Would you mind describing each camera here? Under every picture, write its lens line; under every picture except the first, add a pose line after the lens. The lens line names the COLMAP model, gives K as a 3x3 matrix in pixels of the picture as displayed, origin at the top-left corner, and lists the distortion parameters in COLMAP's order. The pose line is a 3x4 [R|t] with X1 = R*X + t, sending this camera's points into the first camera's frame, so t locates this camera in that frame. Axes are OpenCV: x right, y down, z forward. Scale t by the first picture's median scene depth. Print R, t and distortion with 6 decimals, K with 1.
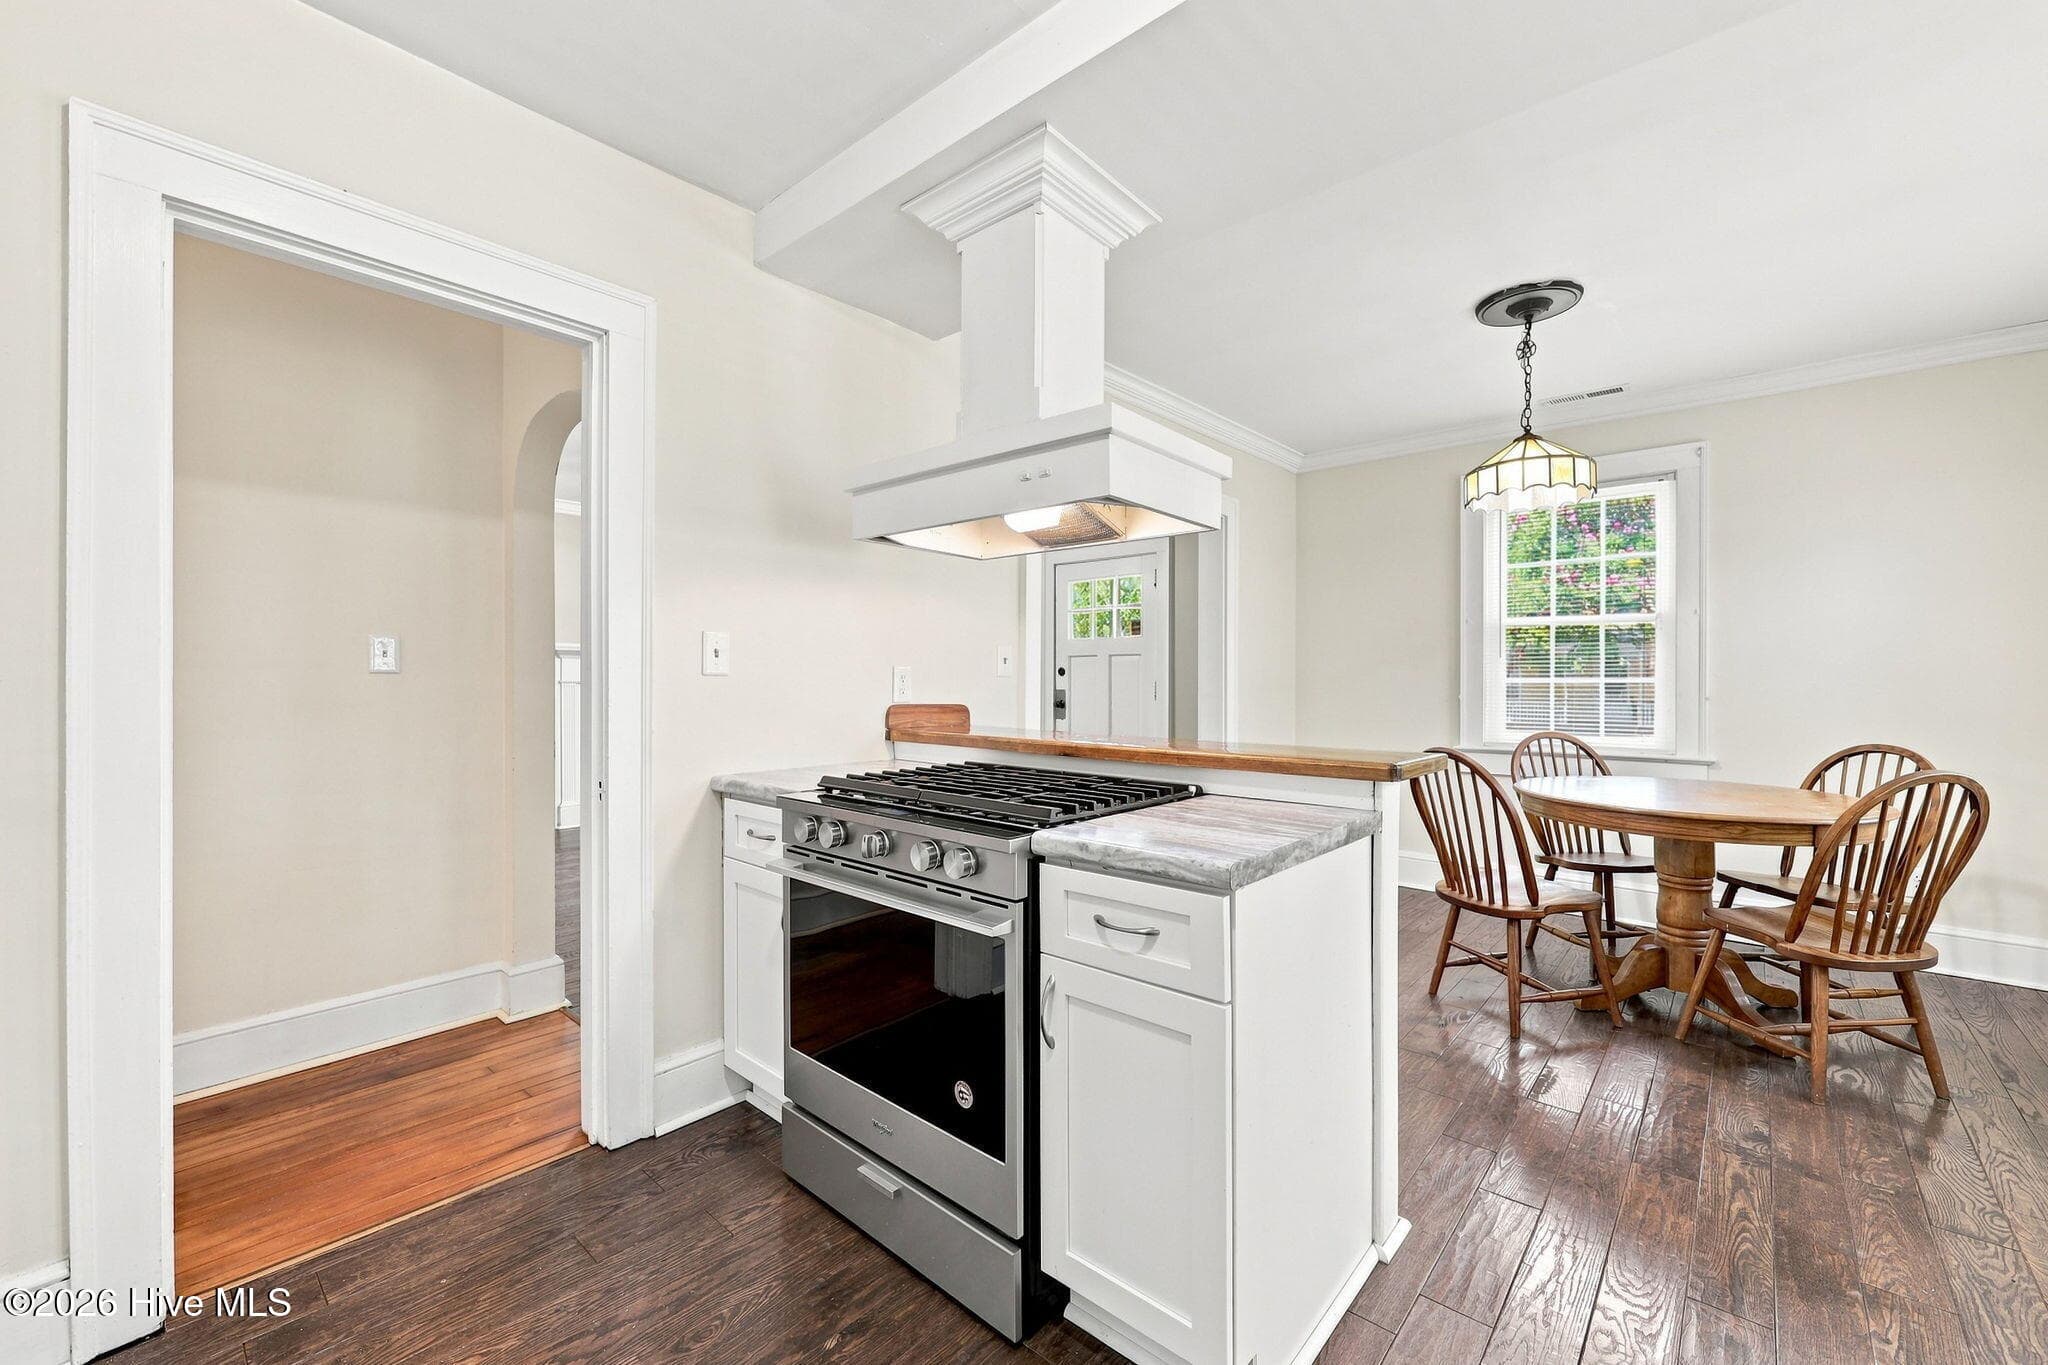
lens RADIAL K [[808.6, 0, 1063.2], [0, 808.6, 686.3], [0, 0, 1]] dist [0.018404, -0.000224]
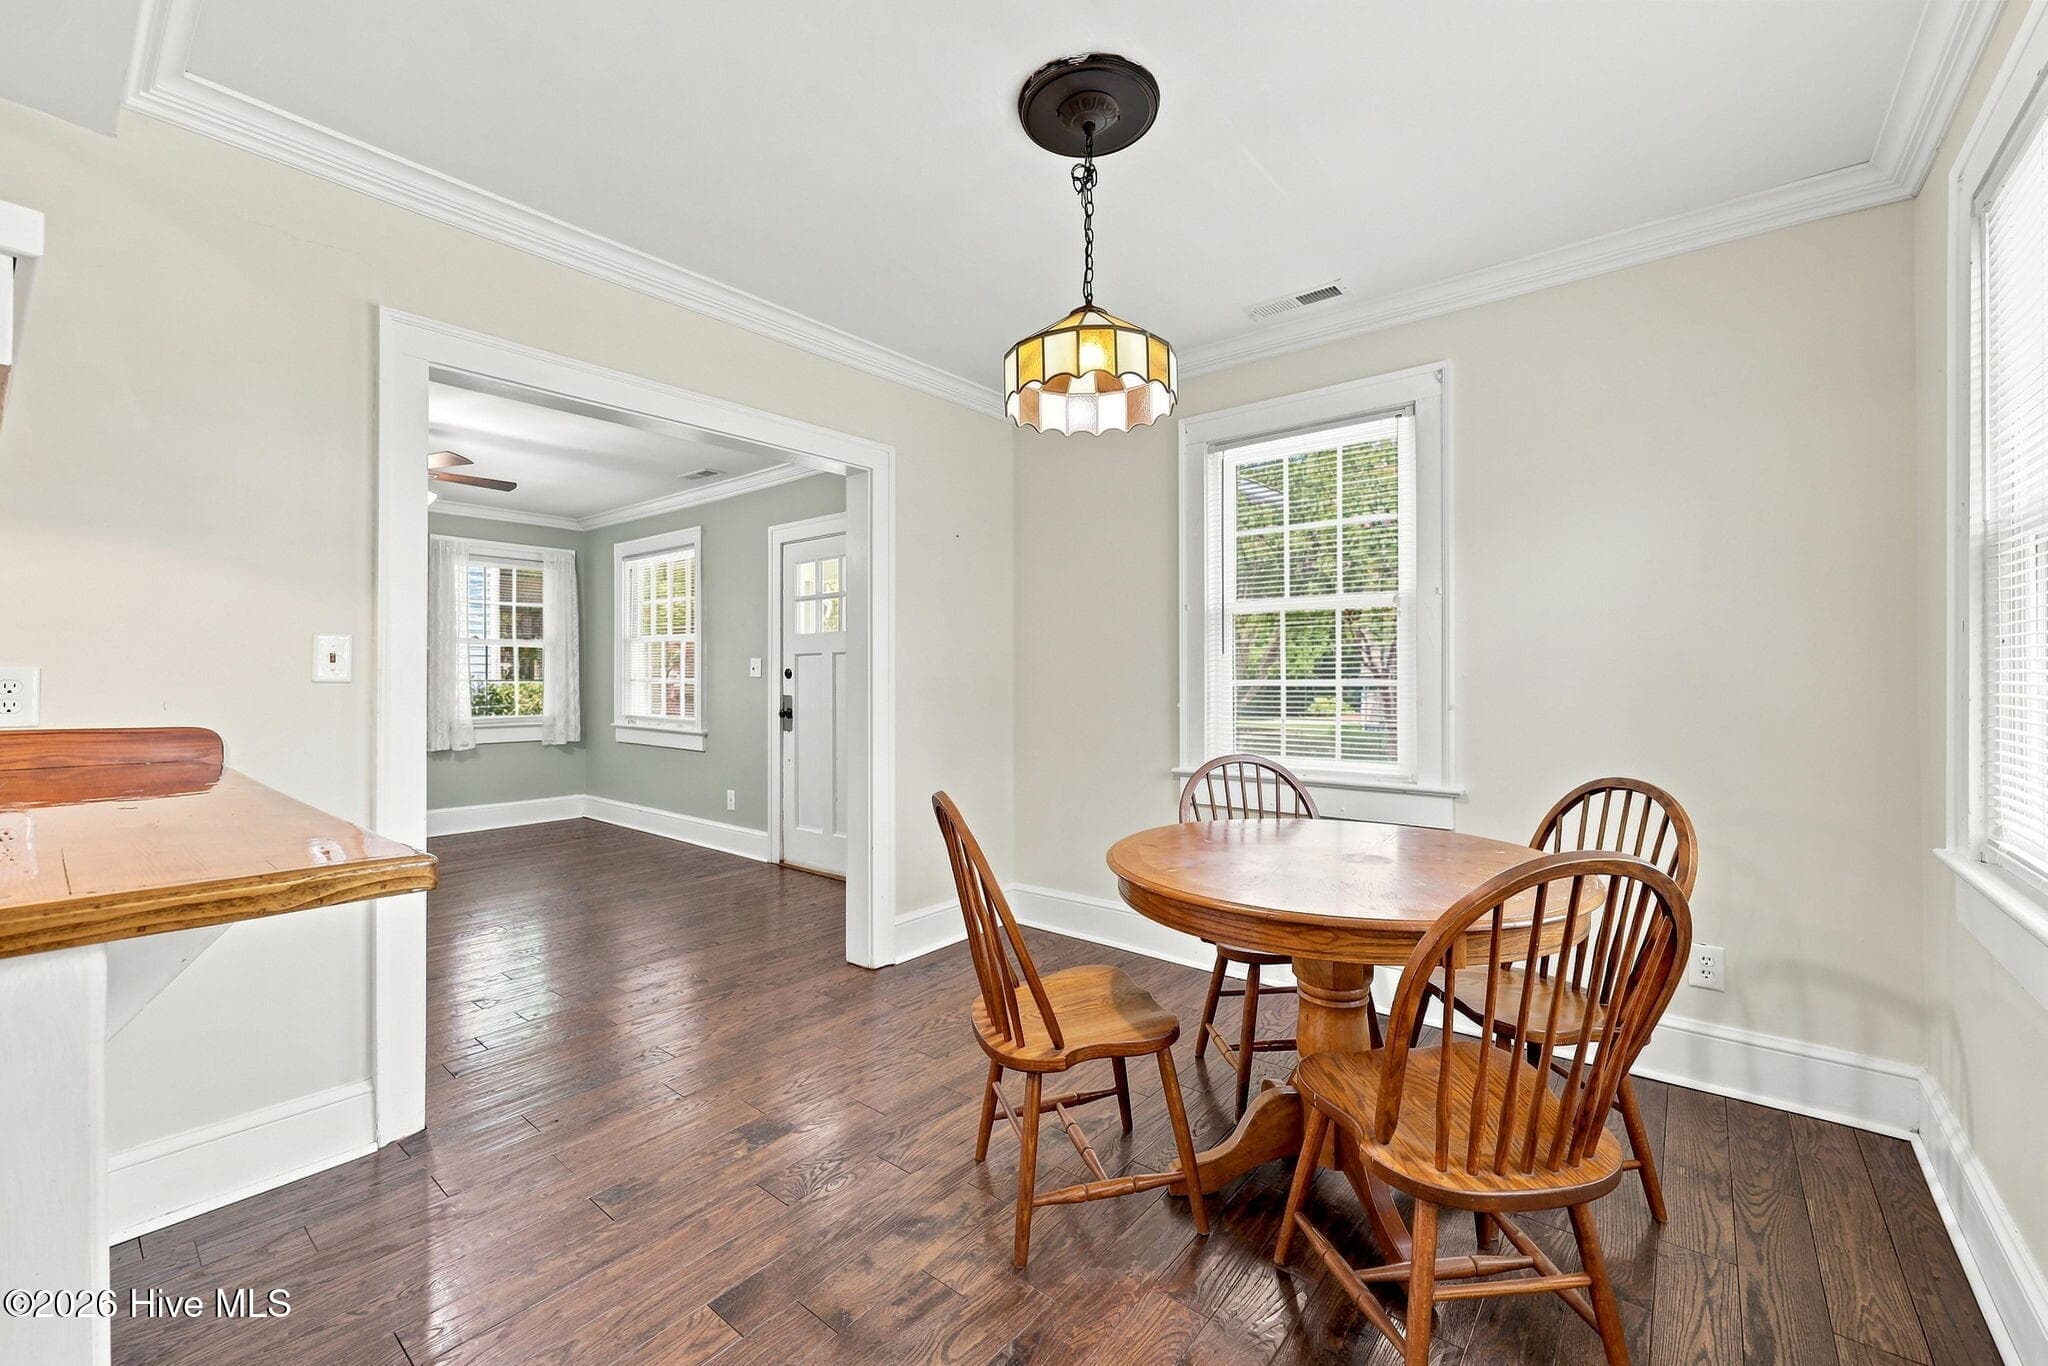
lens RADIAL K [[825.3, 0, 1028.6], [0, 825.3, 673.5], [0, 0, 1]] dist [-0.001070, 0.000053]
pose [[0.999681, -0.004860, 0.024796, 0.455691], [0.005294, 0.999834, -0.017448, -0.004790], [-0.024707, 0.017574, 0.999540, 0.314619]]
